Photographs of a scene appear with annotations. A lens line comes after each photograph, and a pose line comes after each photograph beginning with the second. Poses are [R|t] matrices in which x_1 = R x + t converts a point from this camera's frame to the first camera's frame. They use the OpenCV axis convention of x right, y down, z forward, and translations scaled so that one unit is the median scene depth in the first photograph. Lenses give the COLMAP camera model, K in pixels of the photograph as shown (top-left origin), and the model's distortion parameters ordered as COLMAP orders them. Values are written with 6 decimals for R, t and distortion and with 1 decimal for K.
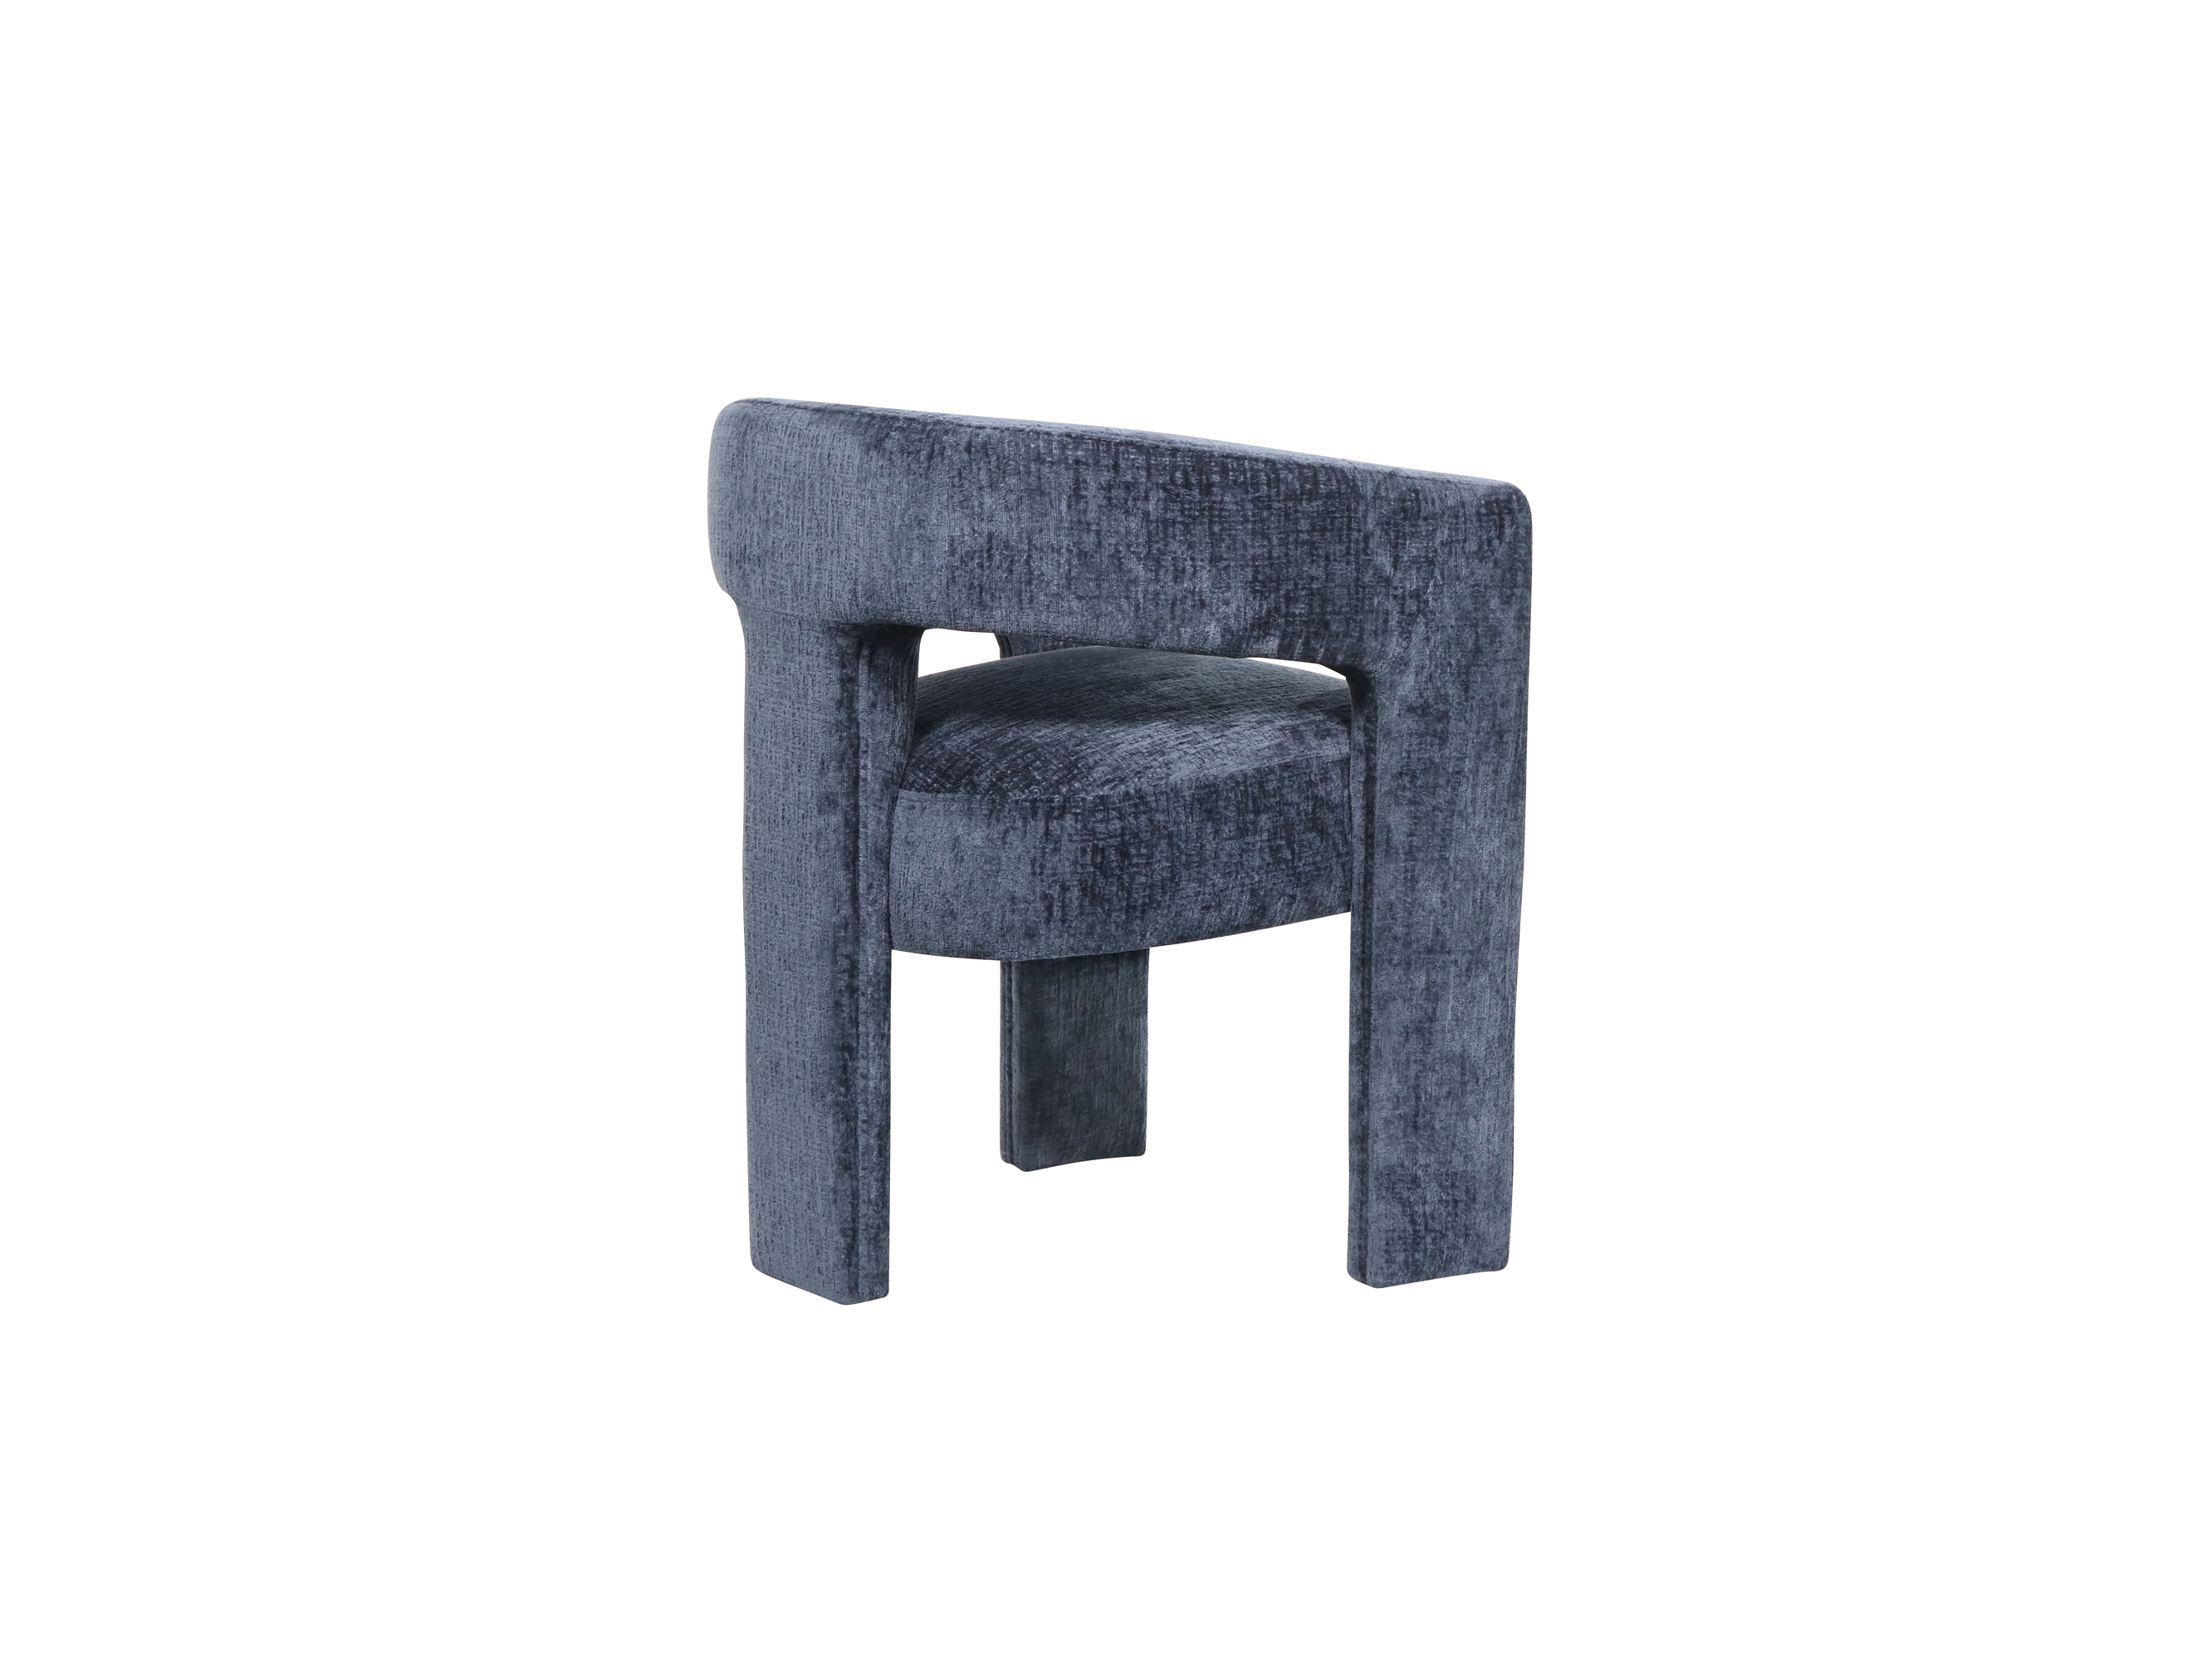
lens RADIAL K [[3957.2, 0, 1106.0], [0, 3957.2, 830.5], [0, 0, 1]] dist [-0.014181, -0.145931]
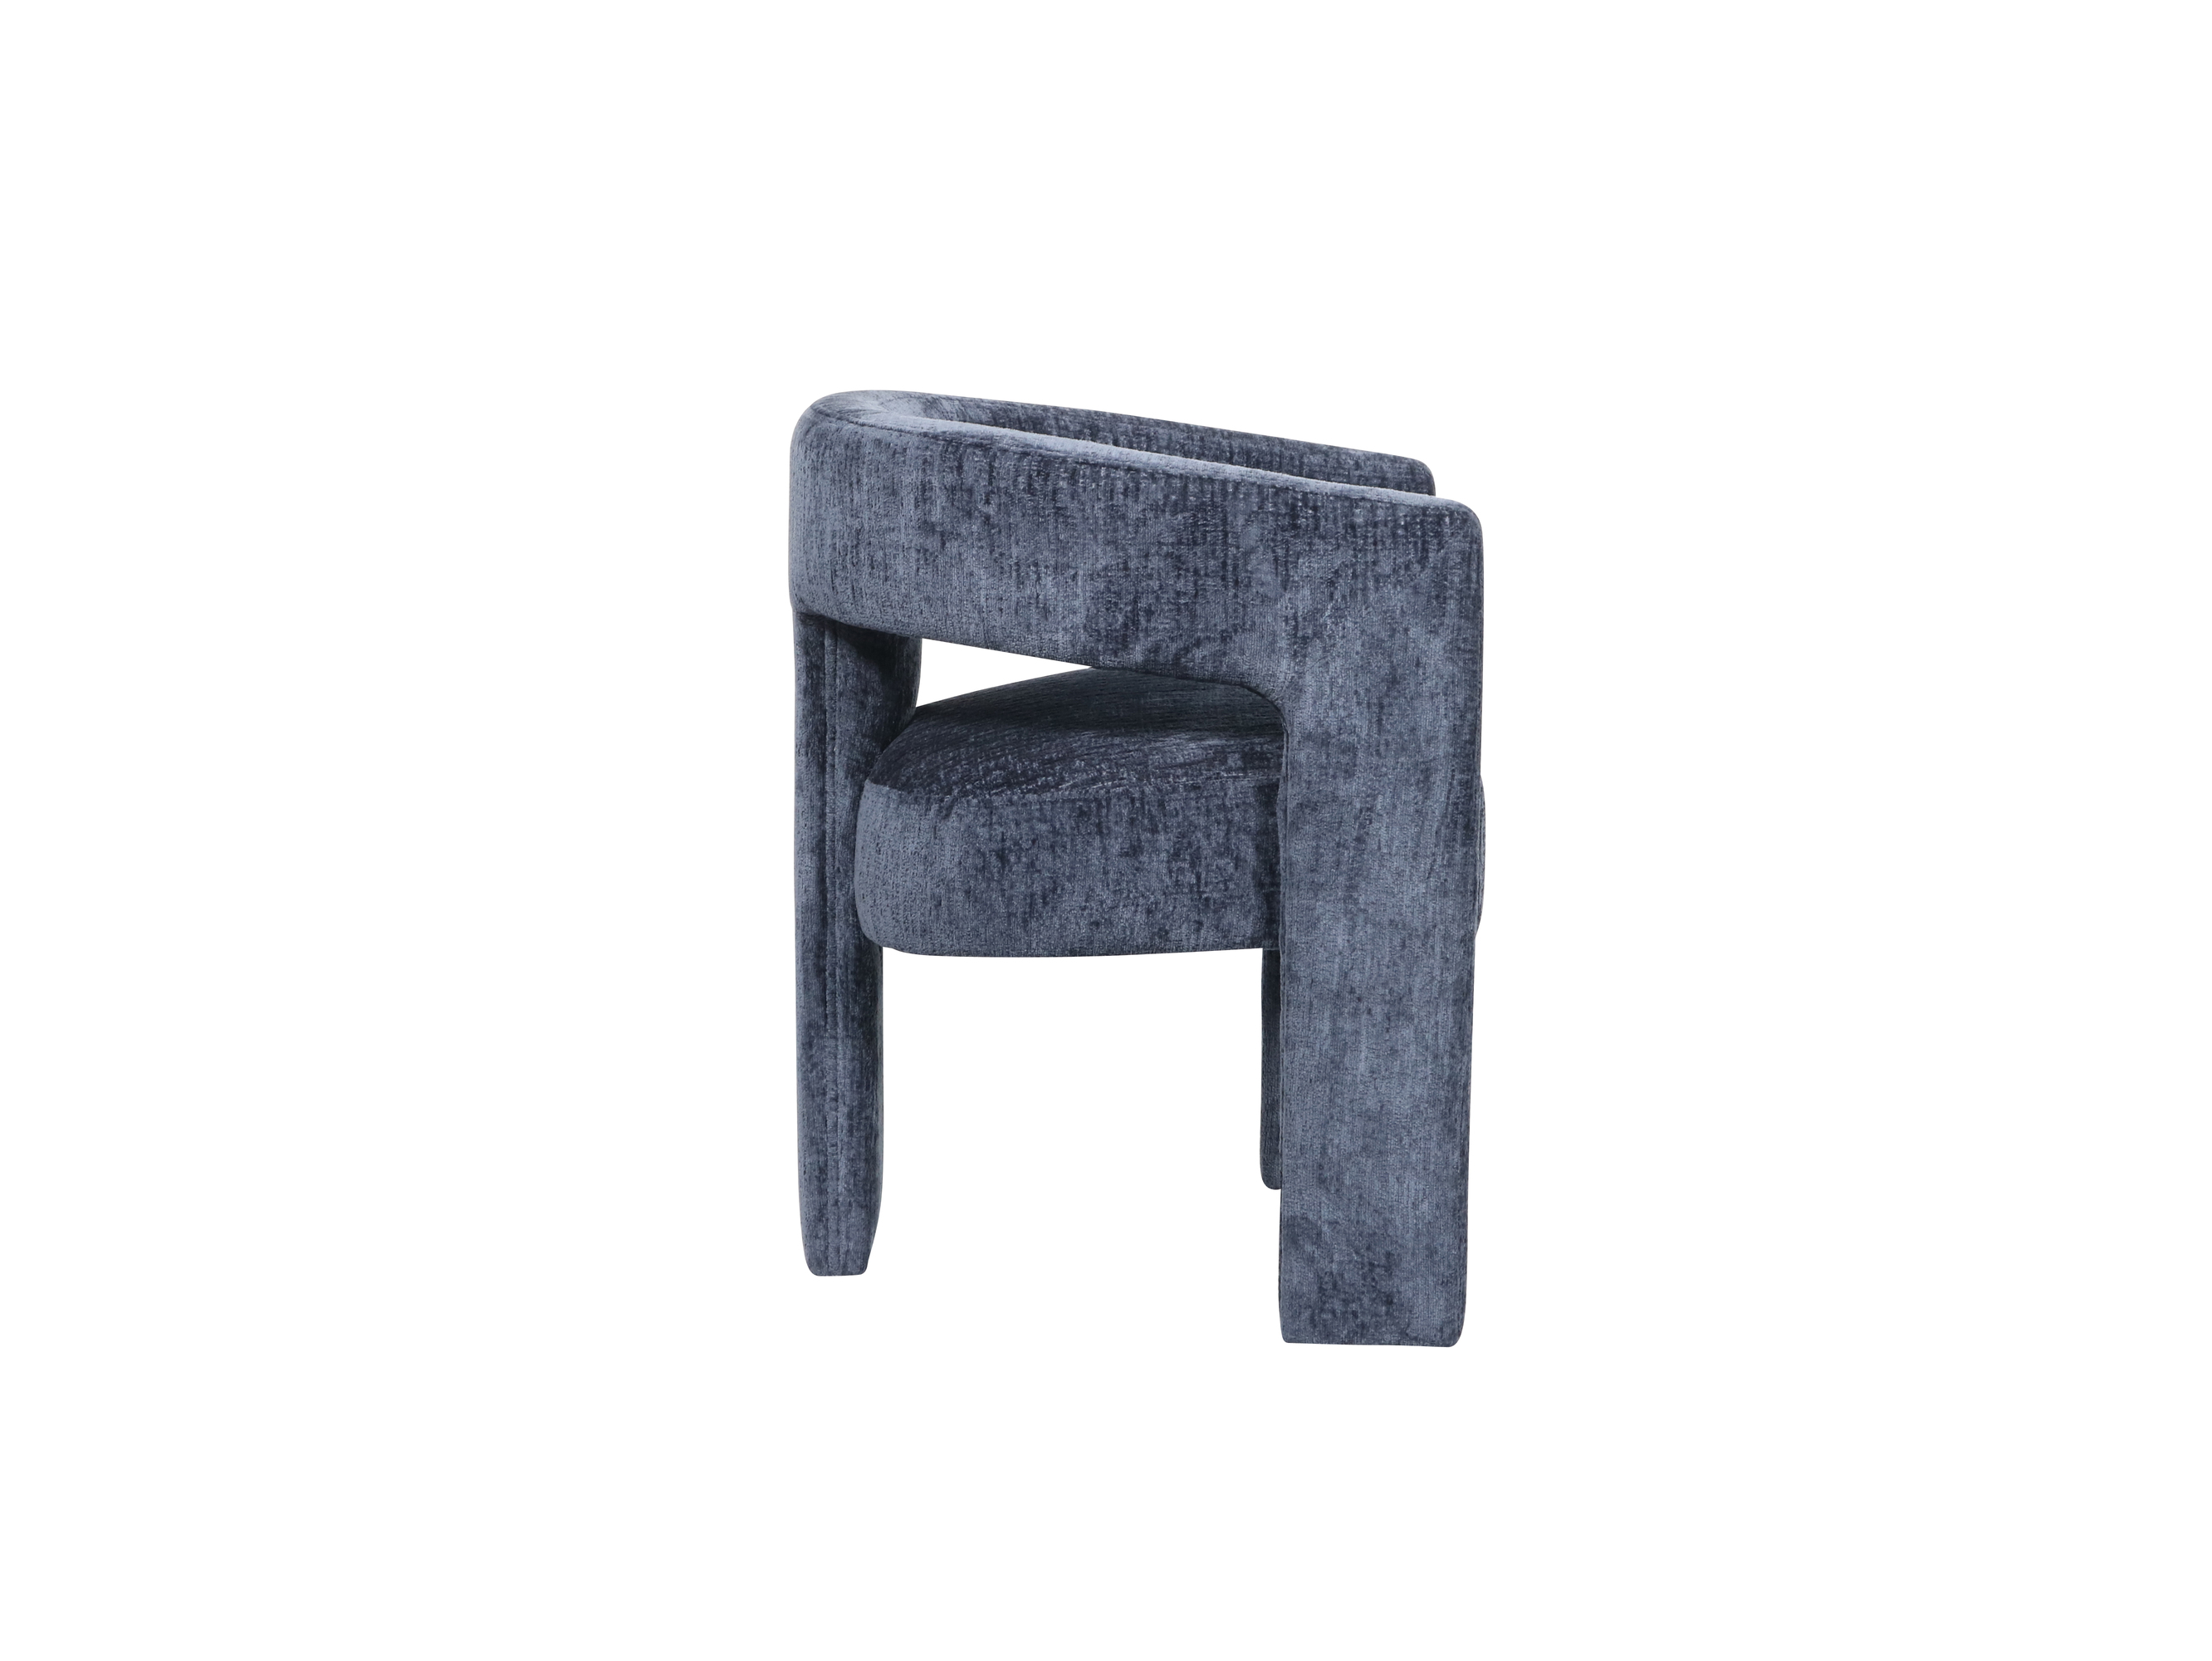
lens RADIAL K [[3957.2, 0, 1106.0], [0, 3957.2, 830.5], [0, 0, 1]] dist [-0.014181, -0.145931]
pose [[0.835778, 0.087243, -0.542092, 0.554196], [-0.086477, 0.995889, 0.026948, -0.029934], [0.542214, 0.024356, 0.839887, 0.178467]]
